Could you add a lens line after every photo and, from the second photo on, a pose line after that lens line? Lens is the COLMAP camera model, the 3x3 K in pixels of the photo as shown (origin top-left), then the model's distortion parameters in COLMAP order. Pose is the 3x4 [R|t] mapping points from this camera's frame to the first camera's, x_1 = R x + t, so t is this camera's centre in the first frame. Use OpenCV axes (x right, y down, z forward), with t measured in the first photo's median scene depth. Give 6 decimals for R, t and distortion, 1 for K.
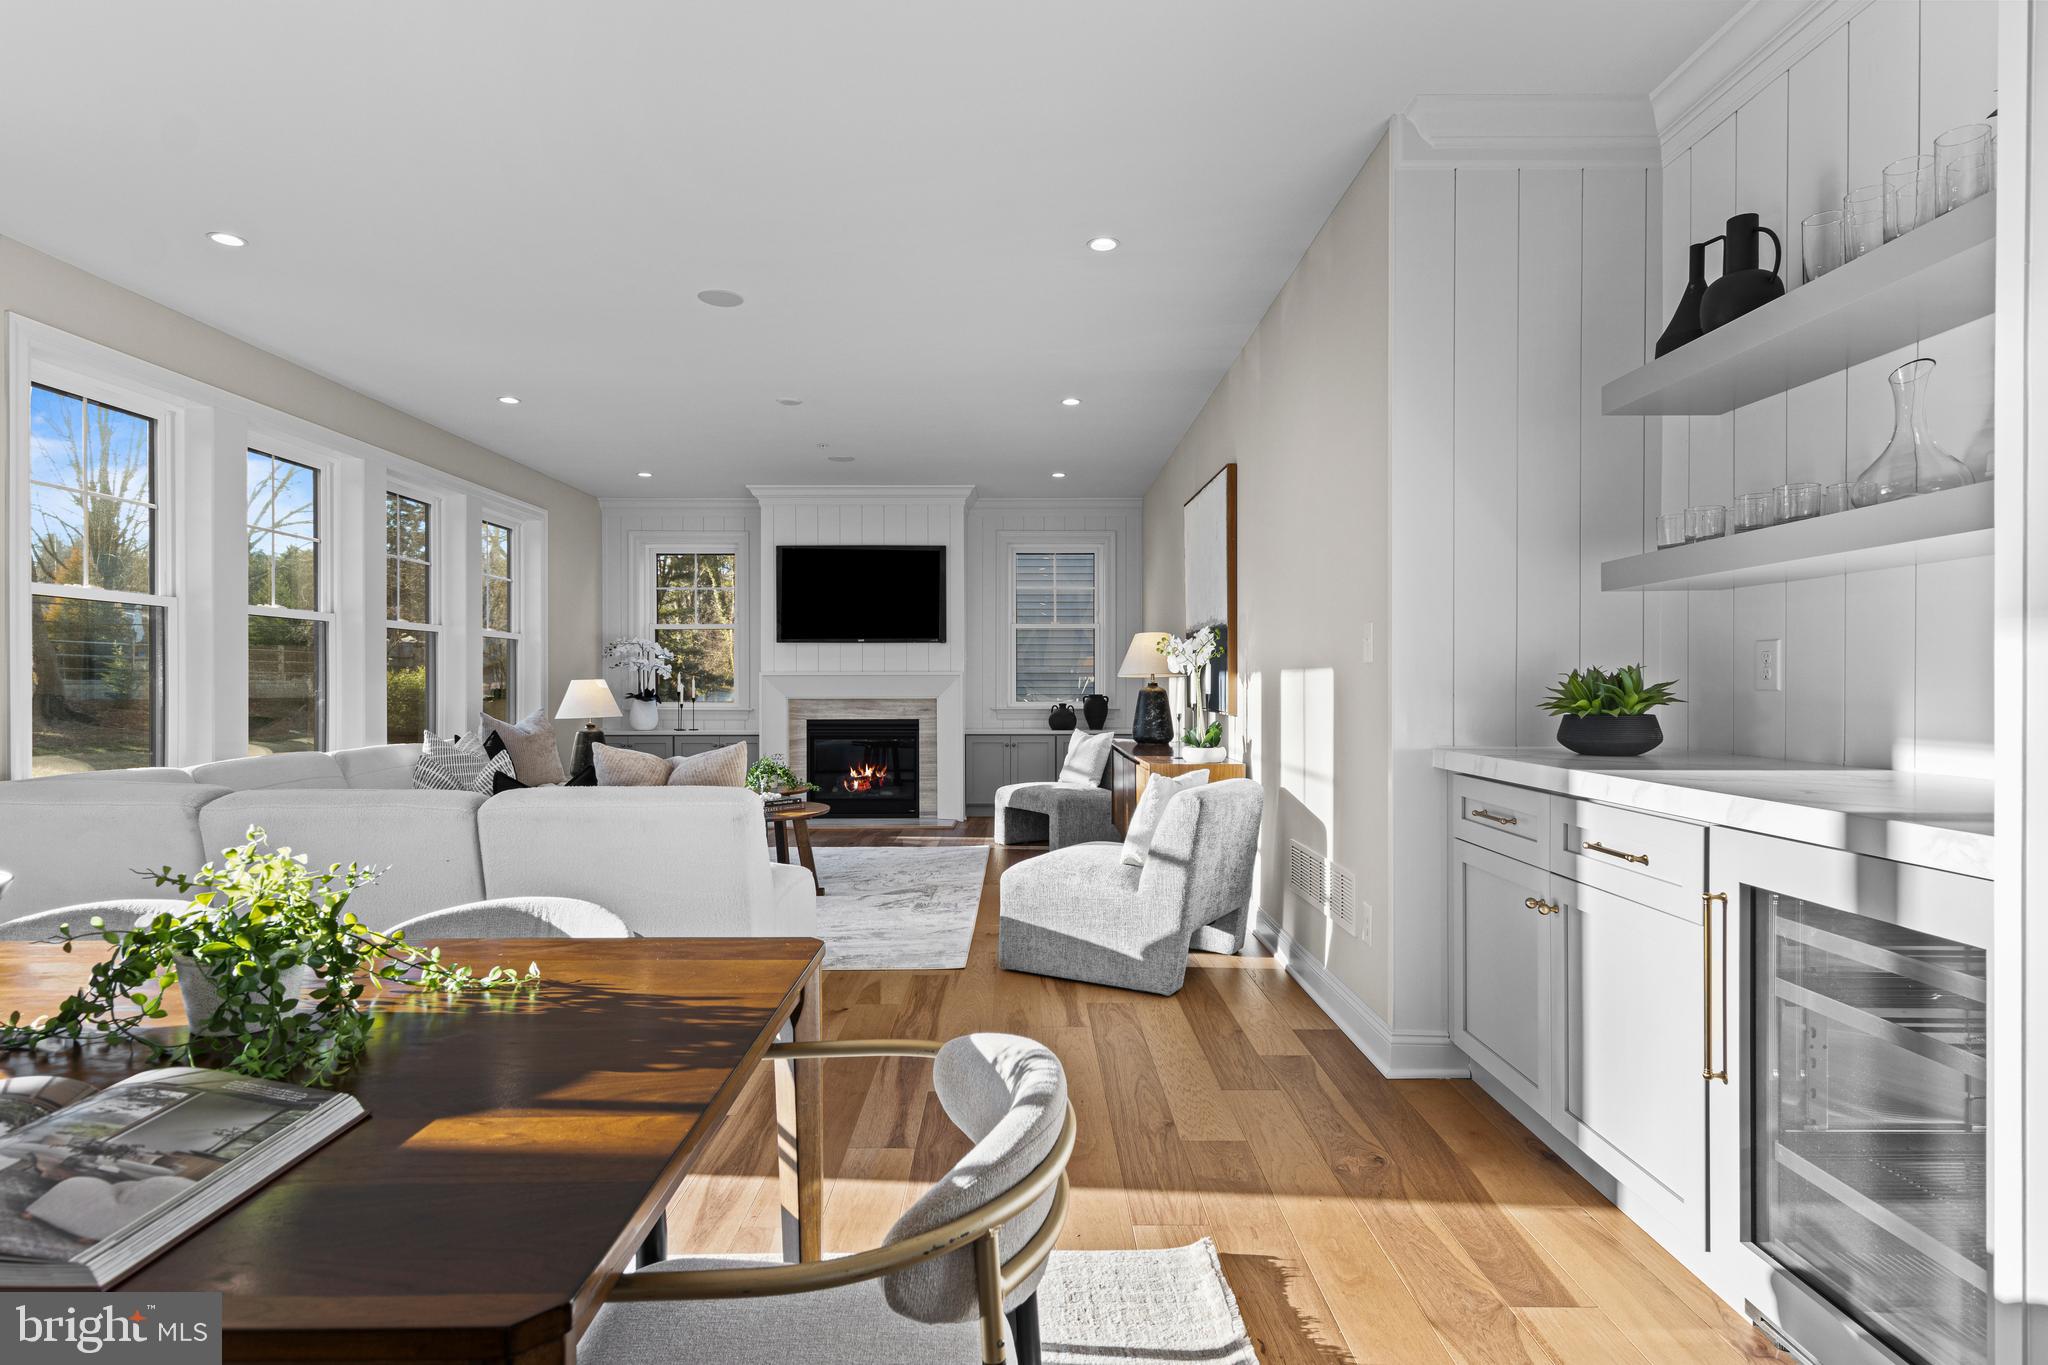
lens RADIAL K [[1046.9, 0, 1024.3], [0, 1046.9, 689.0], [0, 0, 1]] dist [0.009016, -0.000368]
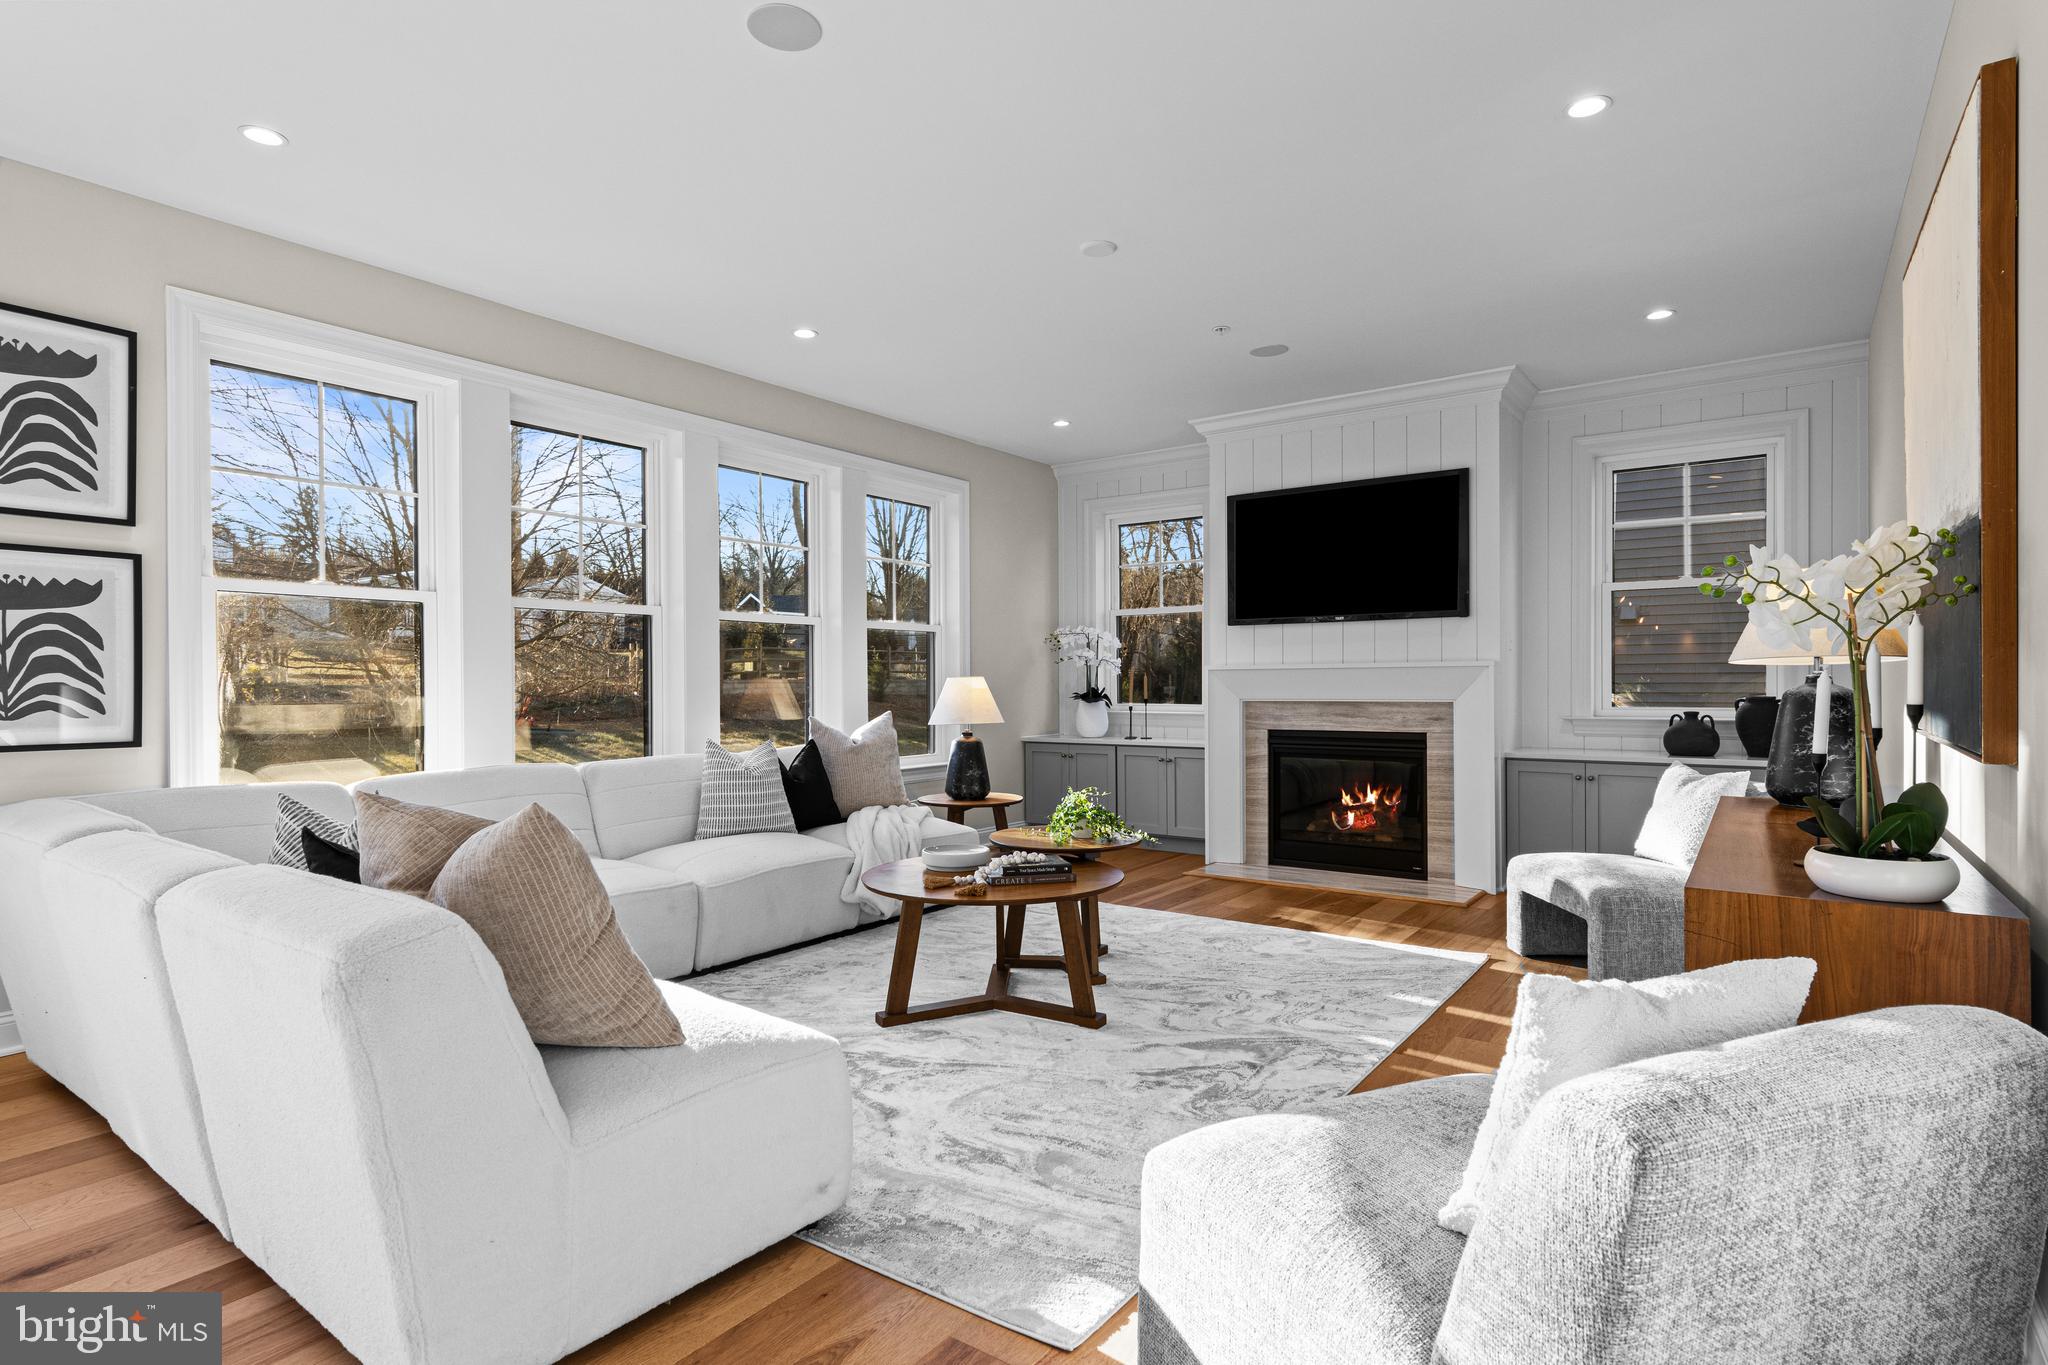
lens RADIAL K [[1046.9, 0, 1024.3], [0, 1046.9, 689.0], [0, 0, 1]] dist [0.009016, -0.000368]
pose [[0.809145, 0.000051, -0.587610, 0.139965], [0.002304, 0.999992, 0.003259, -0.003172], [0.587605, -0.003991, 0.809138, 0.510502]]
